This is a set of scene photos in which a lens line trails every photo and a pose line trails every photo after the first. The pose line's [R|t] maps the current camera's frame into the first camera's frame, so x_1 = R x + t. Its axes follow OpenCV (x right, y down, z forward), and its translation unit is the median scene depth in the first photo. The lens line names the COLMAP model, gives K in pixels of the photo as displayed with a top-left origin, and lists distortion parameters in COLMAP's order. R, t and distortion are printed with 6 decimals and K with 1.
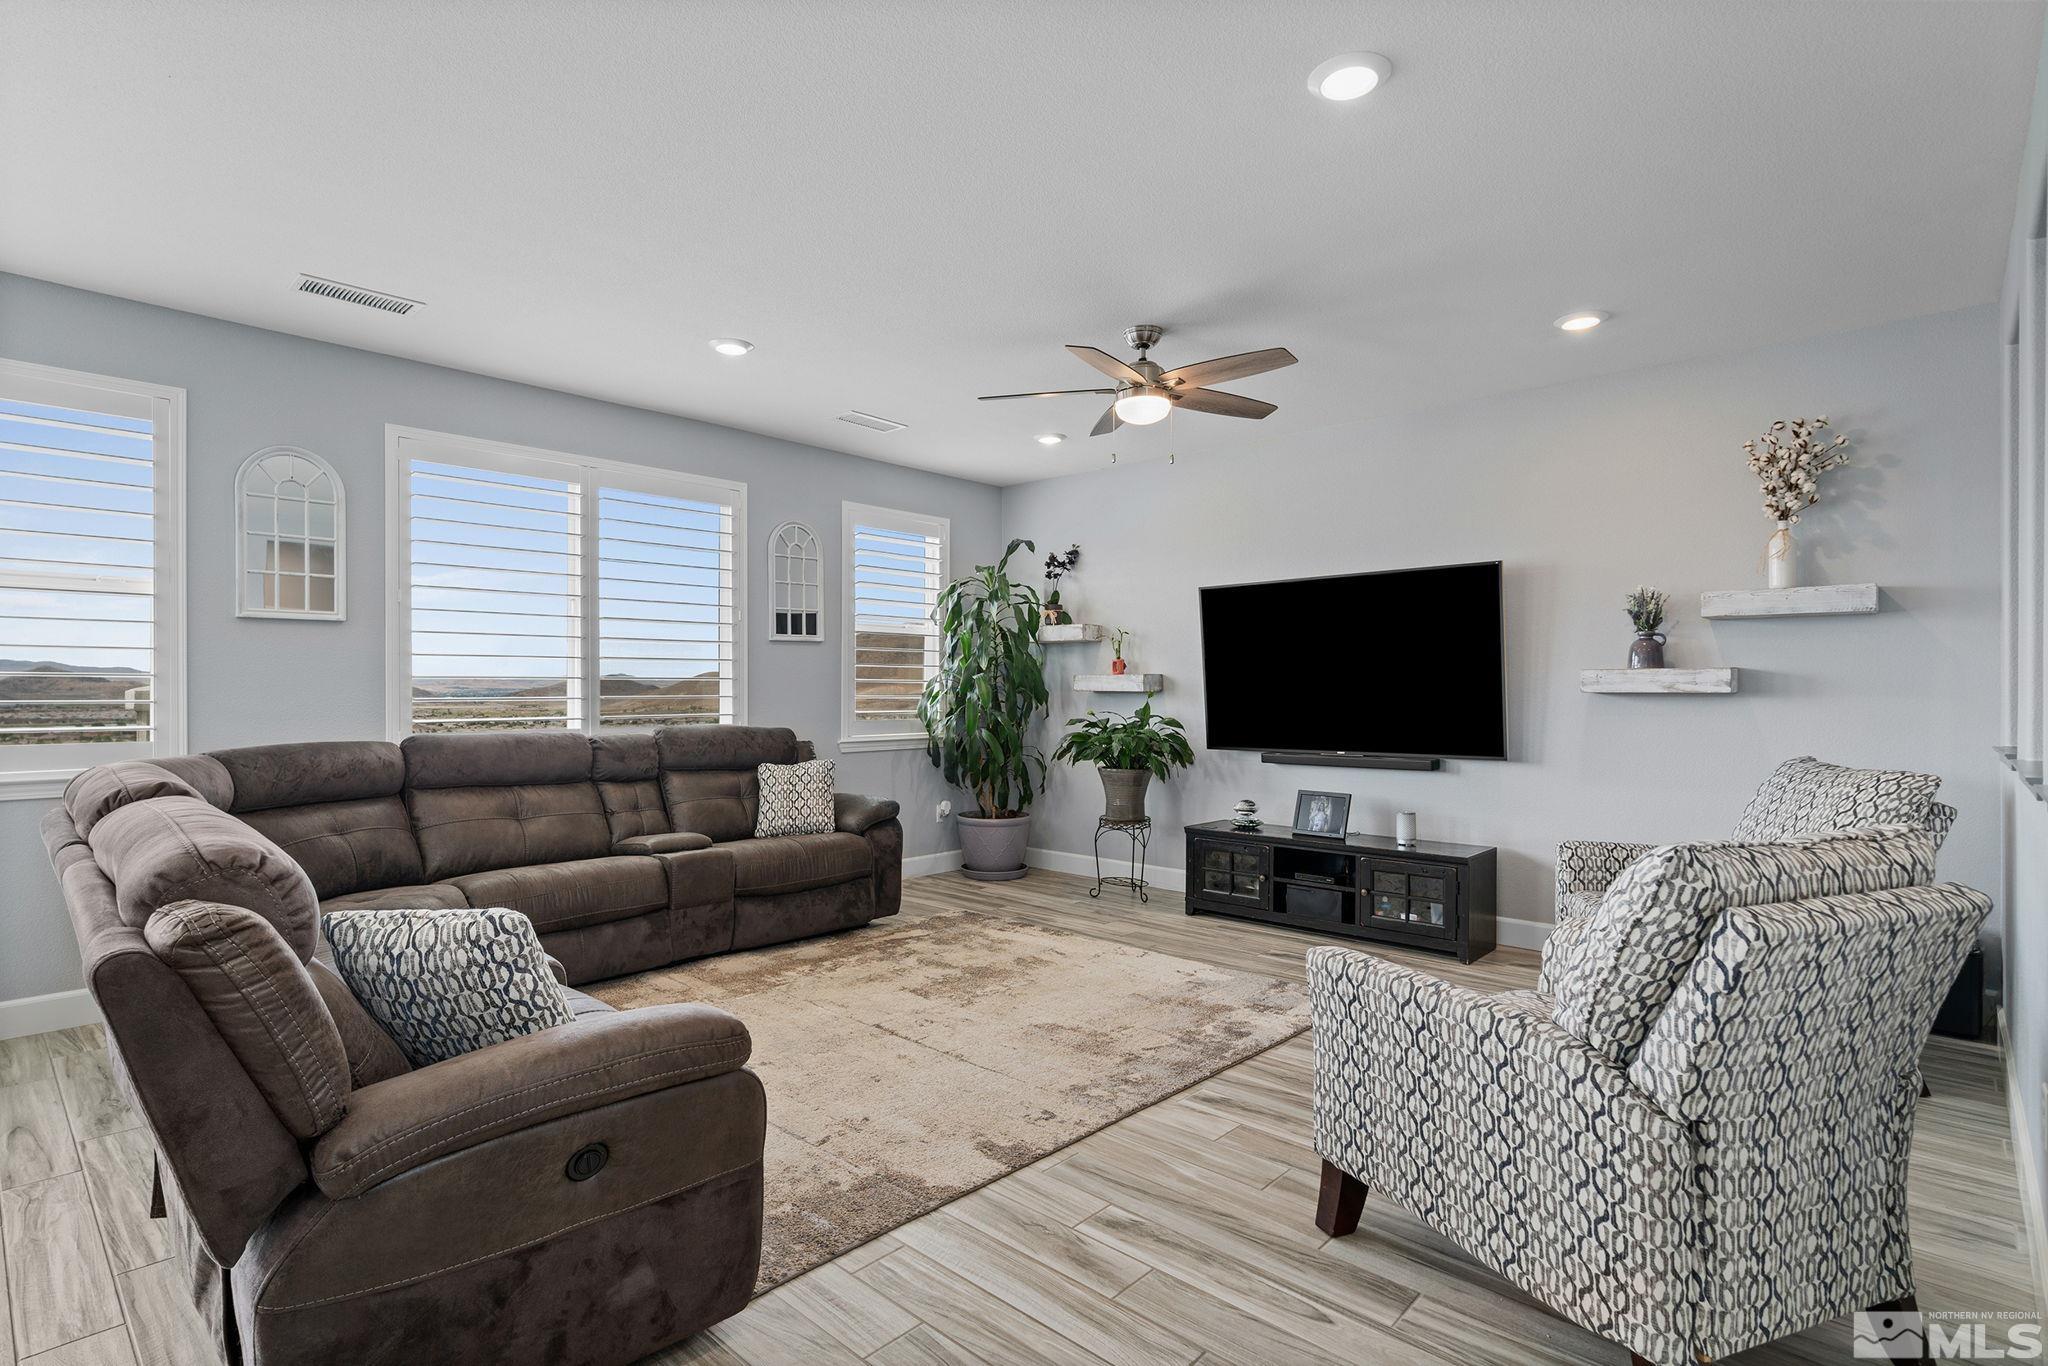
lens RADIAL K [[980.9, 0, 982.3], [0, 980.9, 681.8], [0, 0, 1]] dist [-0.001736, 0.009071]
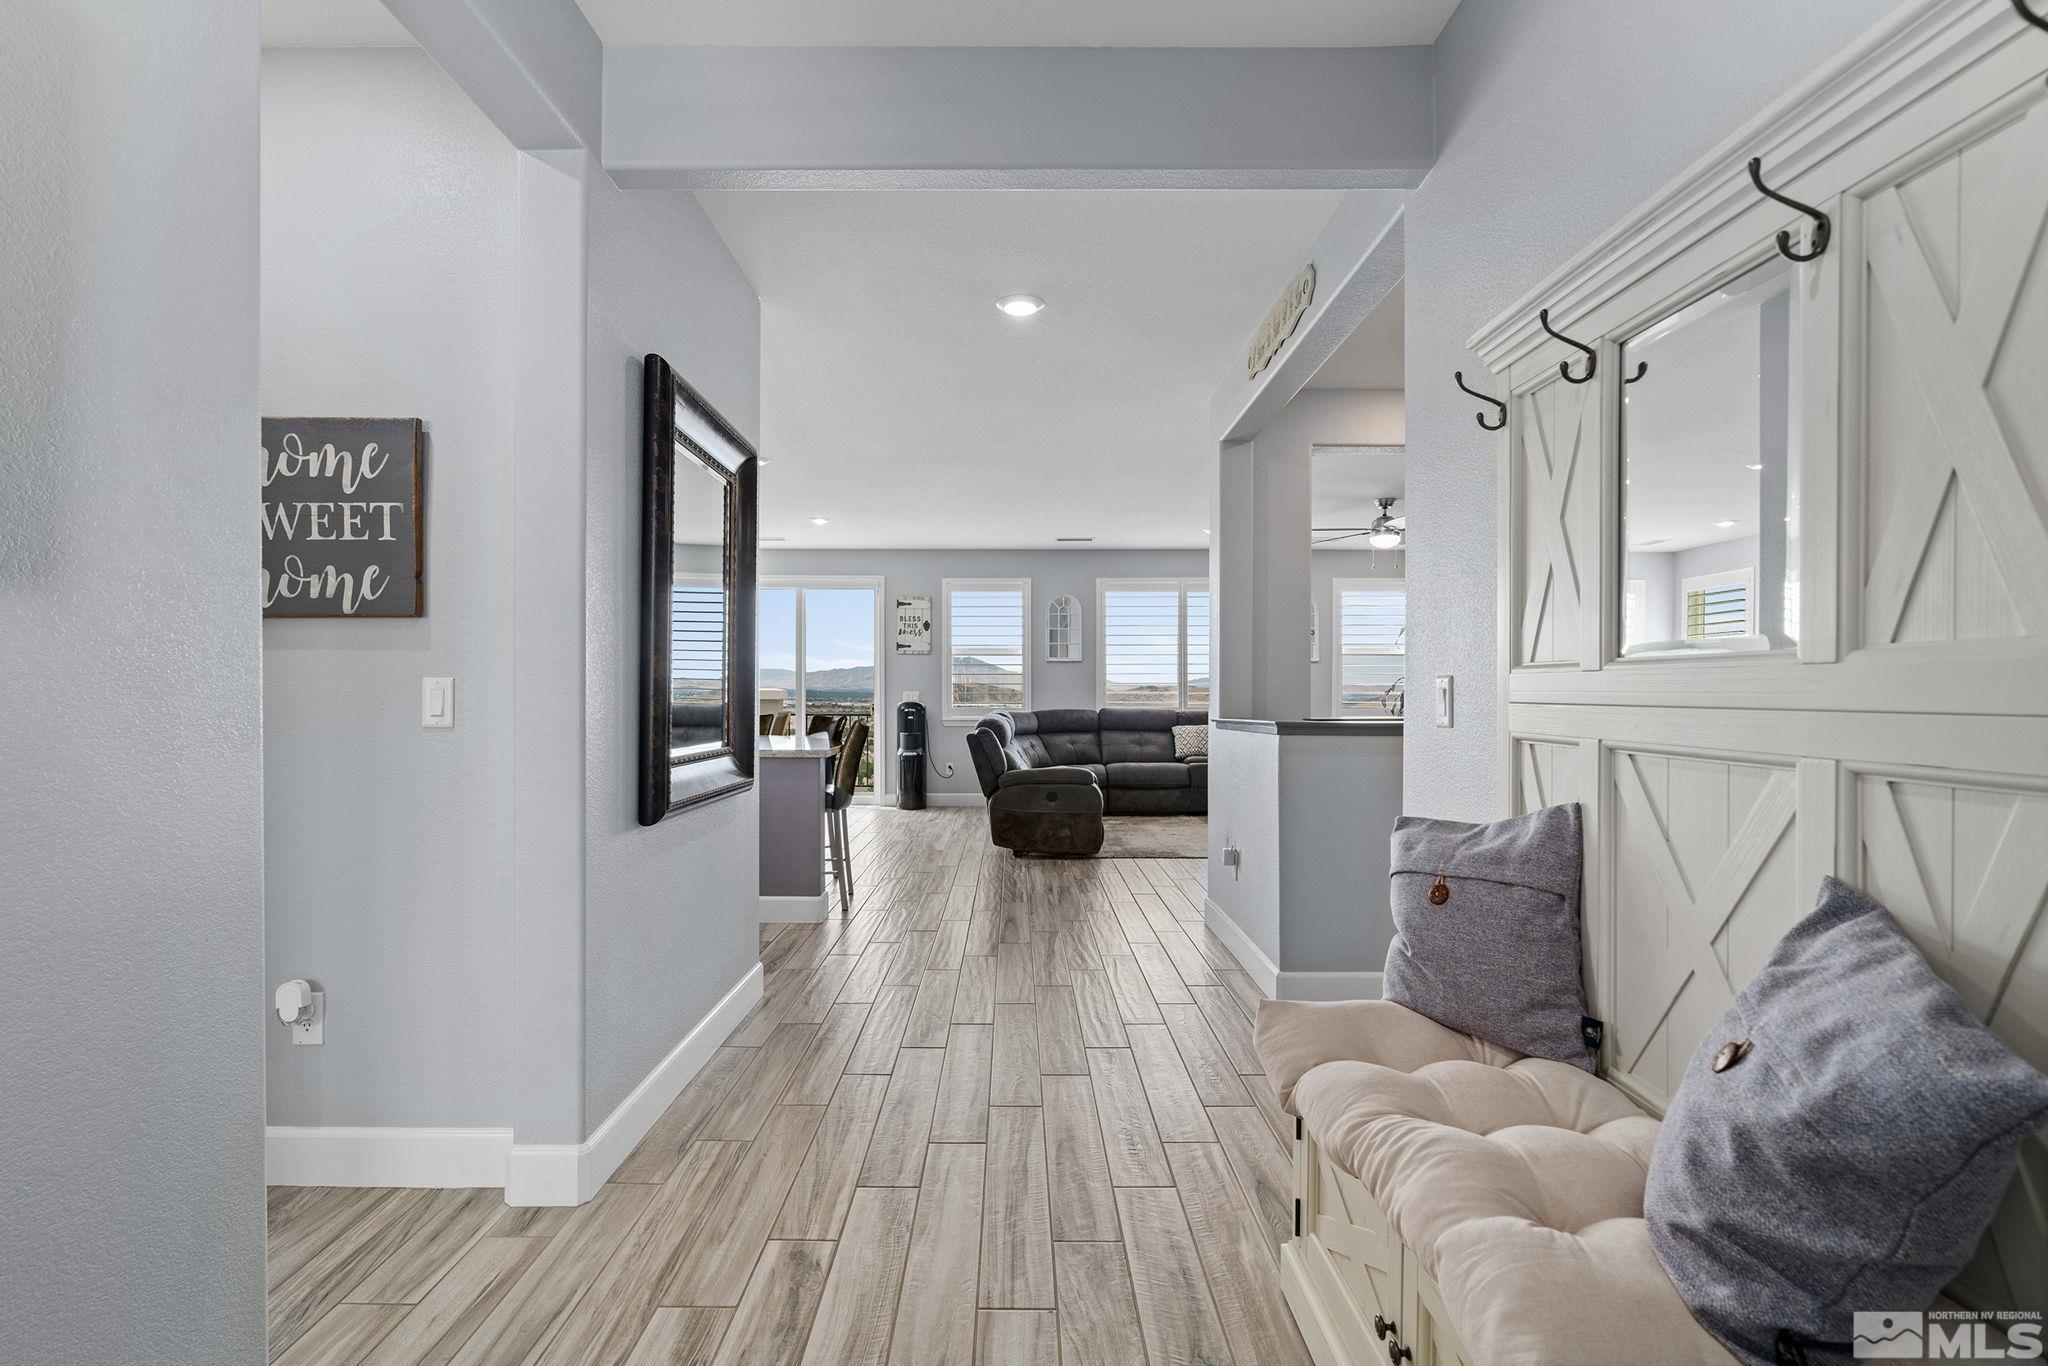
lens RADIAL K [[943.2, 0, 1024.0], [0, 943.2, 683.0], [0, 0, 1]] dist [-0.004702, -0.000048]
pose [[0.690718, -0.006226, -0.723097, 0.589821], [0.003418, 0.999980, -0.005345, 0.003468], [0.723116, 0.001220, 0.690726, -0.455335]]
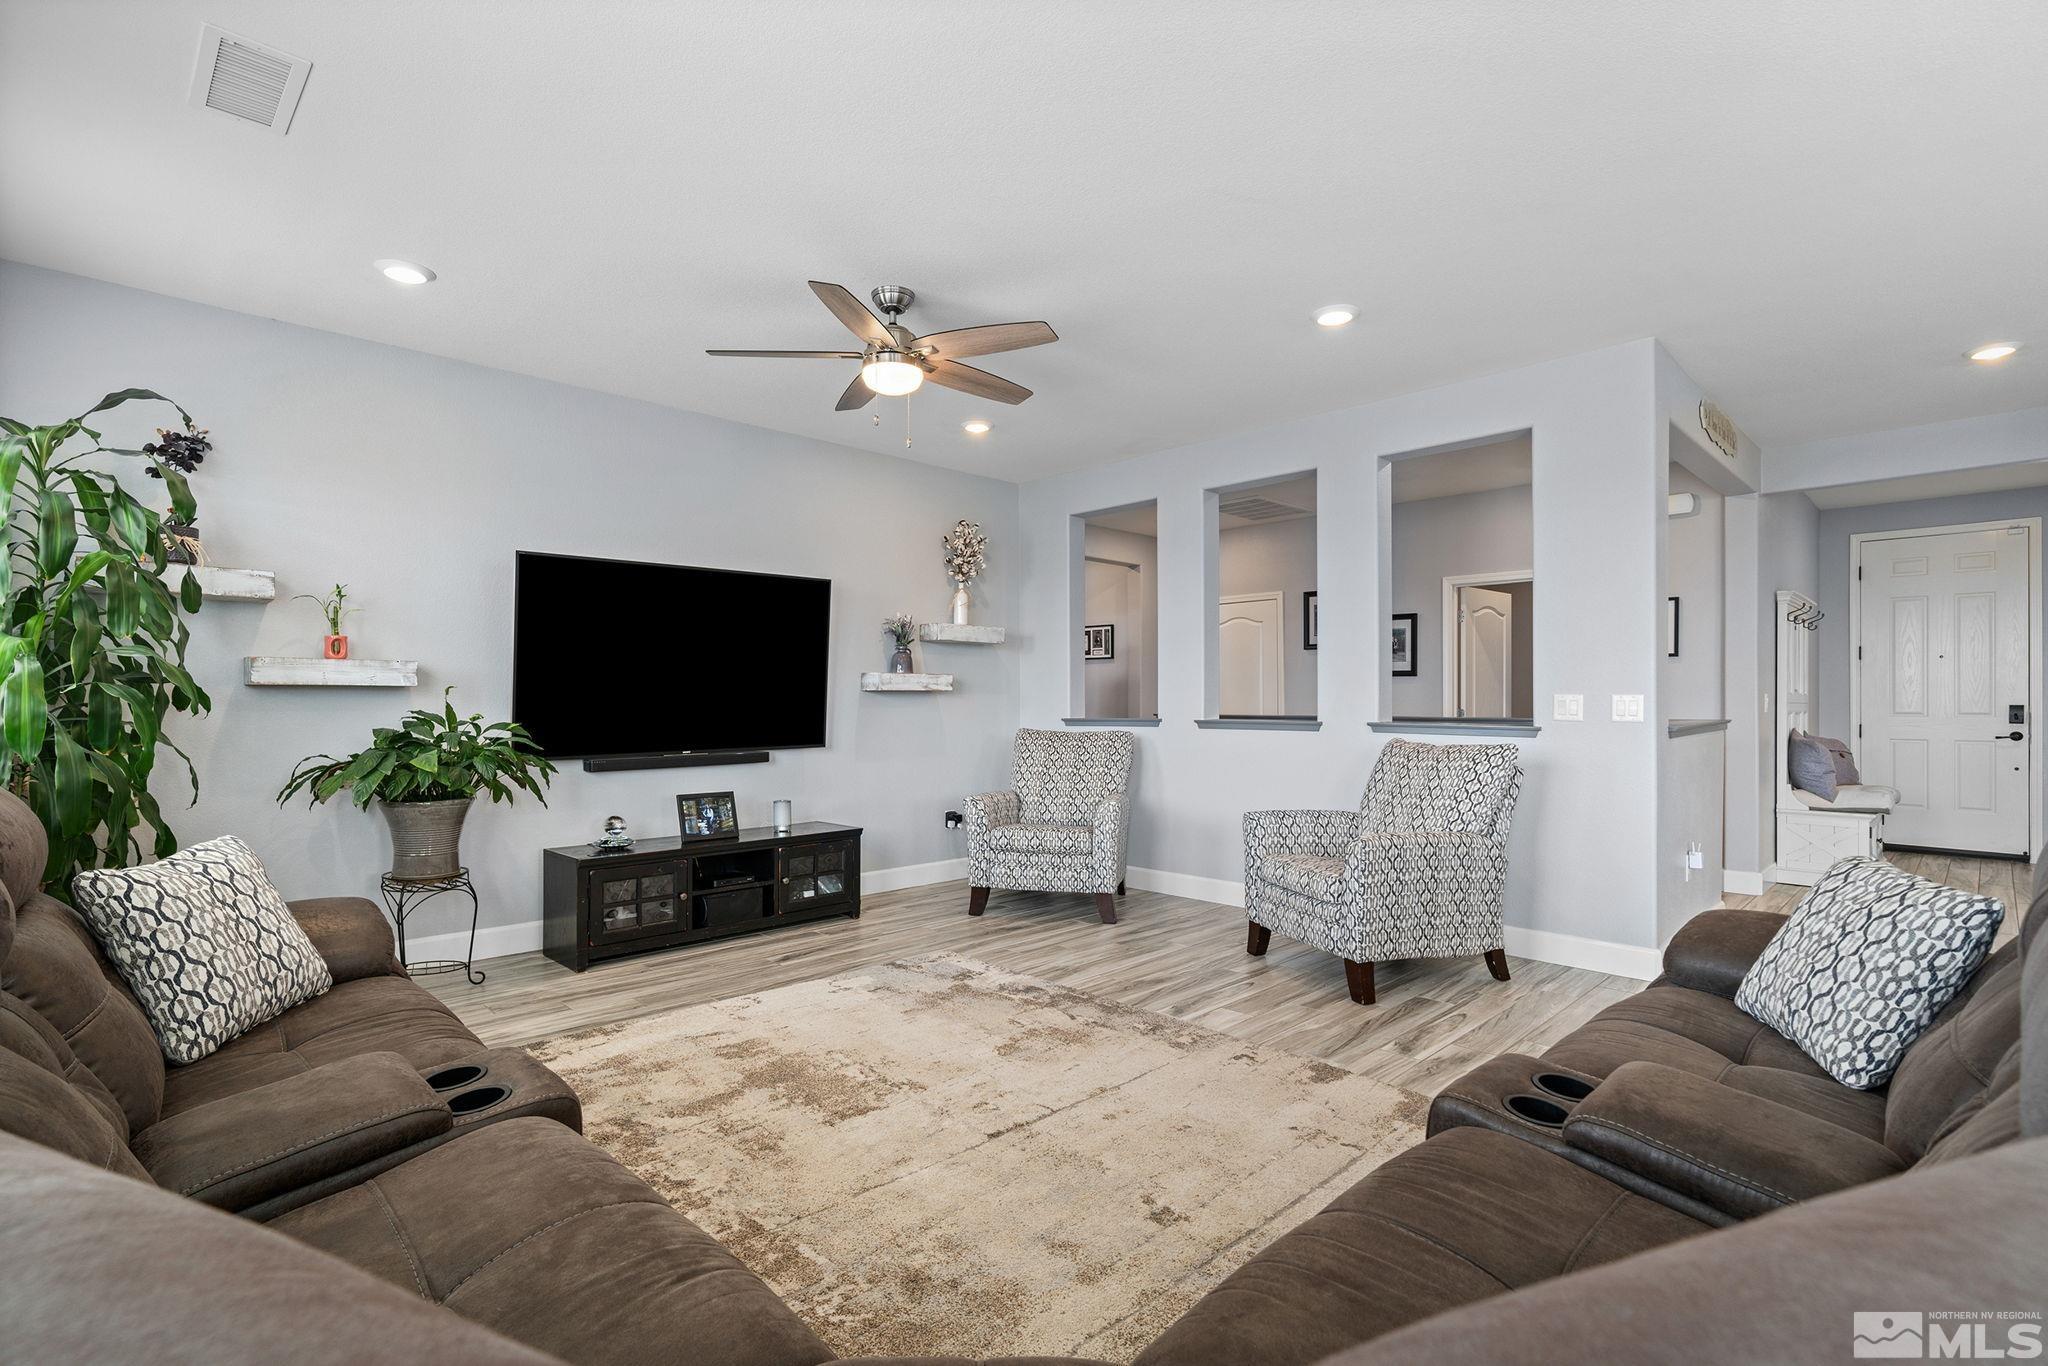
lens RADIAL K [[943.2, 0, 1024.0], [0, 943.2, 683.0], [0, 0, 1]] dist [-0.004702, -0.000048]
pose [[0.045704, 0.017262, 0.998806, -0.713905], [-0.010501, 0.999804, -0.016798, 0.022180], [-0.998900, -0.009721, 0.045876, 0.832336]]
